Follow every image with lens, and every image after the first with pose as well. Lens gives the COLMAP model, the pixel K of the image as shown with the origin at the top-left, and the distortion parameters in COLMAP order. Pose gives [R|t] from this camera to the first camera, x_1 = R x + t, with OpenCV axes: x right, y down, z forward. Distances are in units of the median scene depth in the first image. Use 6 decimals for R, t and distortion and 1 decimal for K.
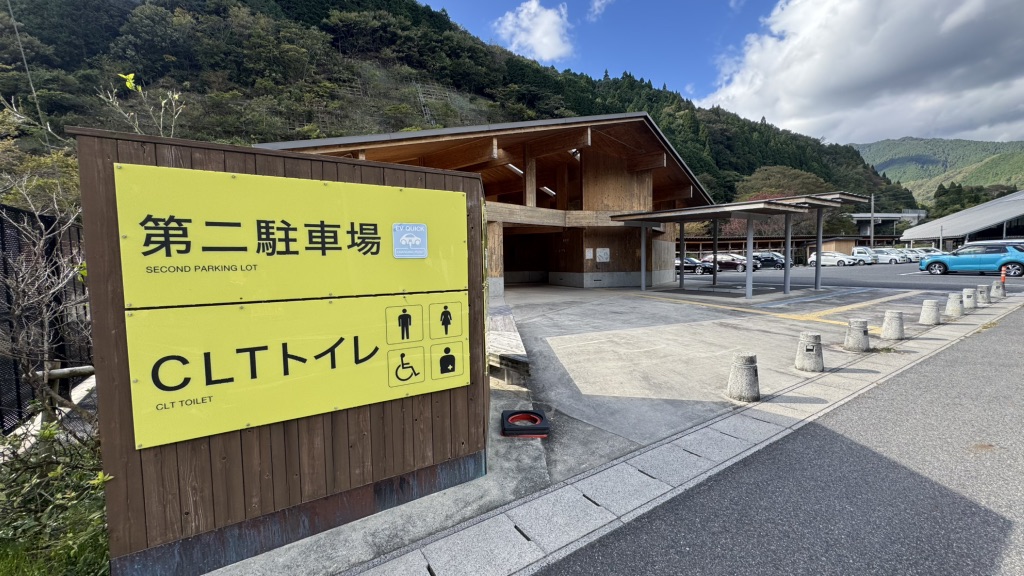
lens RADIAL K [[406.2, 0, 511.7], [0, 406.2, 289.9], [0, 0, 1]] dist [-0.002161, -0.000146]
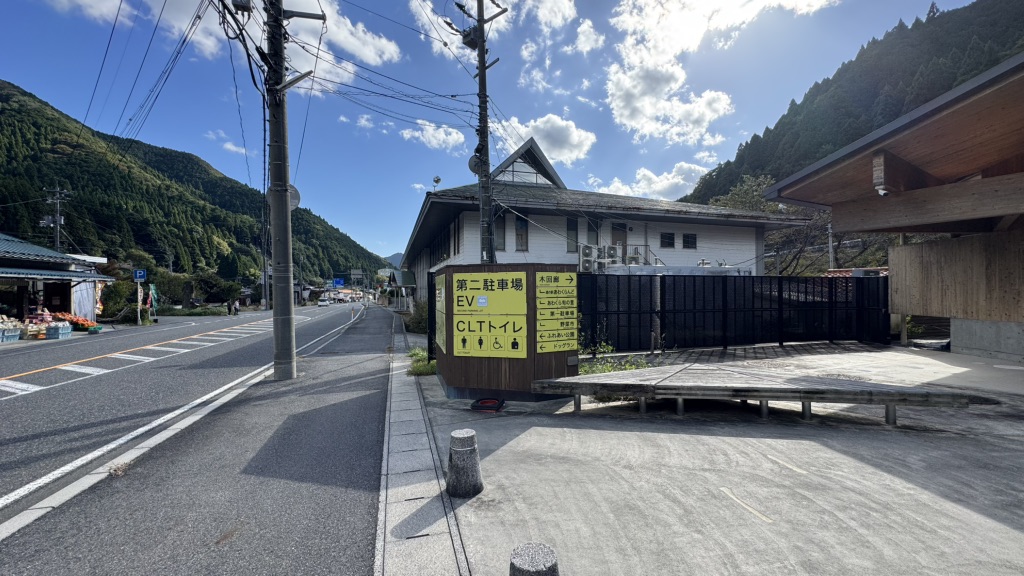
lens RADIAL K [[406.2, 0, 511.7], [0, 406.2, 289.9], [0, 0, 1]] dist [-0.002161, -0.000146]
pose [[-0.291843, 0.019509, -0.956267, 0.306519], [-0.055577, 0.997757, 0.037317, -0.037527], [0.954850, 0.064037, -0.290104, 0.306266]]
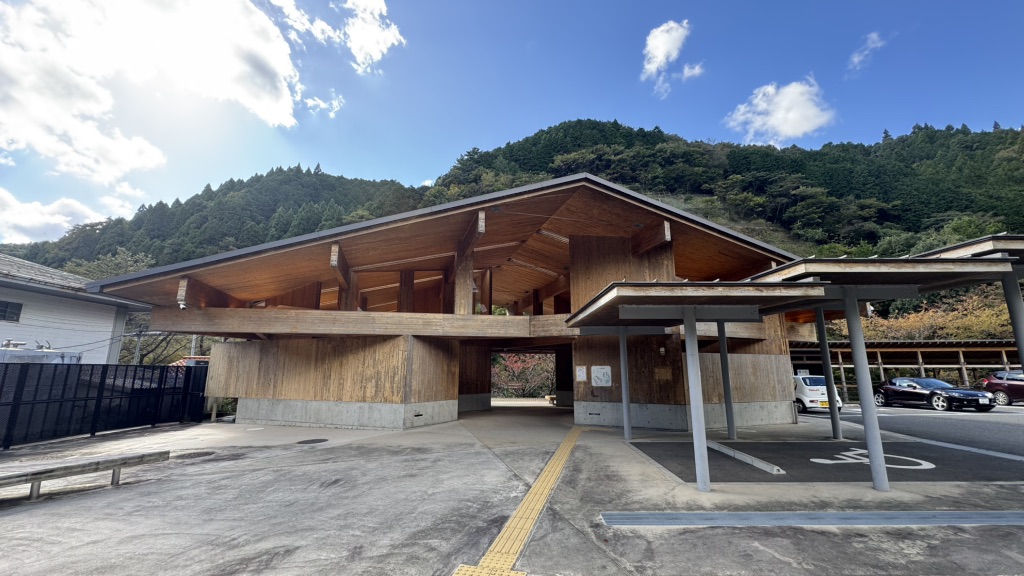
lens RADIAL K [[406.2, 0, 511.7], [0, 406.2, 289.9], [0, 0, 1]] dist [-0.002161, -0.000146]
pose [[0.830817, -0.089503, -0.549301, 0.485989], [-0.054148, 0.969302, -0.239836, -0.054327], [0.553905, 0.229004, 0.800467, 0.337937]]
